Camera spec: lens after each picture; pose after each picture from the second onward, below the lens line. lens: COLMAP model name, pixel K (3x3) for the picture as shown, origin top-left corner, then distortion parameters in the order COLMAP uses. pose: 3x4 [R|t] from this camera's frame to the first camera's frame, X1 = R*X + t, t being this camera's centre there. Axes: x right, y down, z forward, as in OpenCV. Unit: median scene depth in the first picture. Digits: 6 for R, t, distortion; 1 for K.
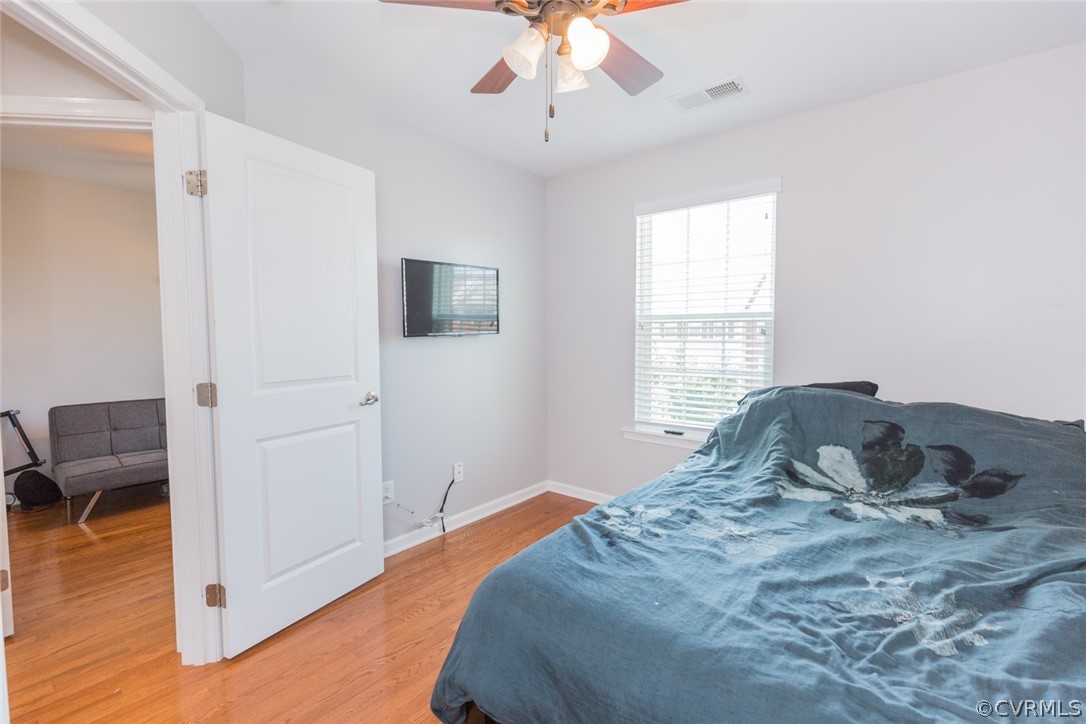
lens RADIAL K [[492.3, 0, 549.2], [0, 492.3, 364.1], [0, 0, 1]] dist [0.003045, -0.000334]
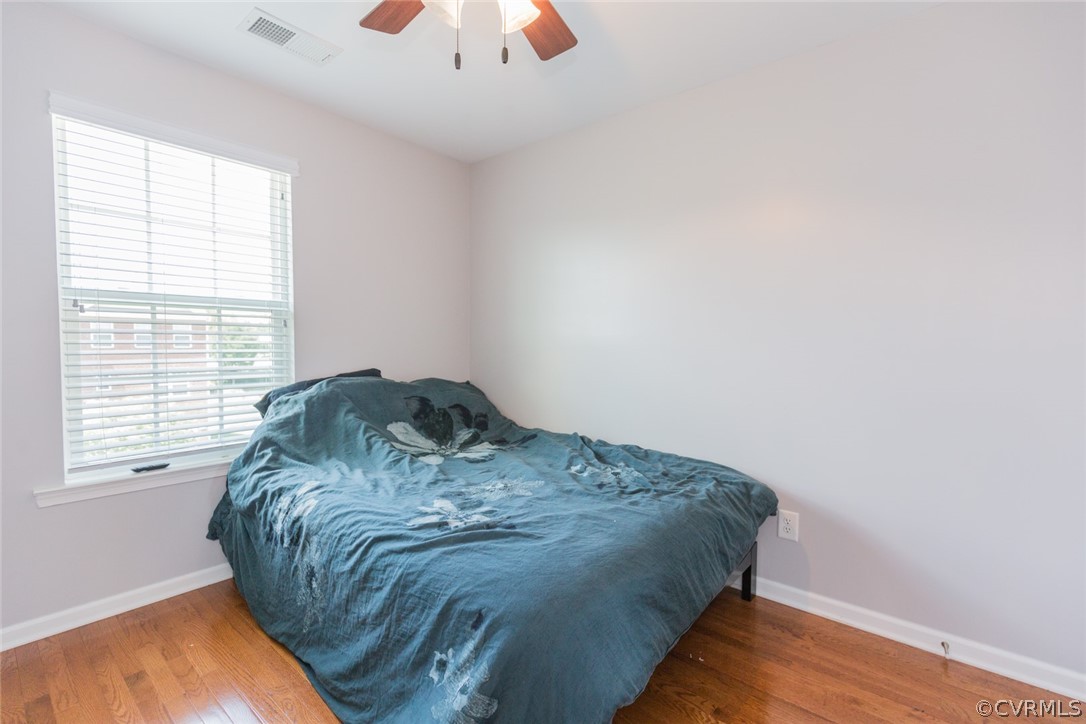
lens RADIAL K [[492.3, 0, 549.2], [0, 492.3, 364.1], [0, 0, 1]] dist [0.003045, -0.000334]
pose [[-0.003029, -0.035014, 0.999382, -0.623407], [0.058696, 0.997658, 0.035132, 0.008806], [-0.998271, 0.058766, -0.000967, 0.670081]]
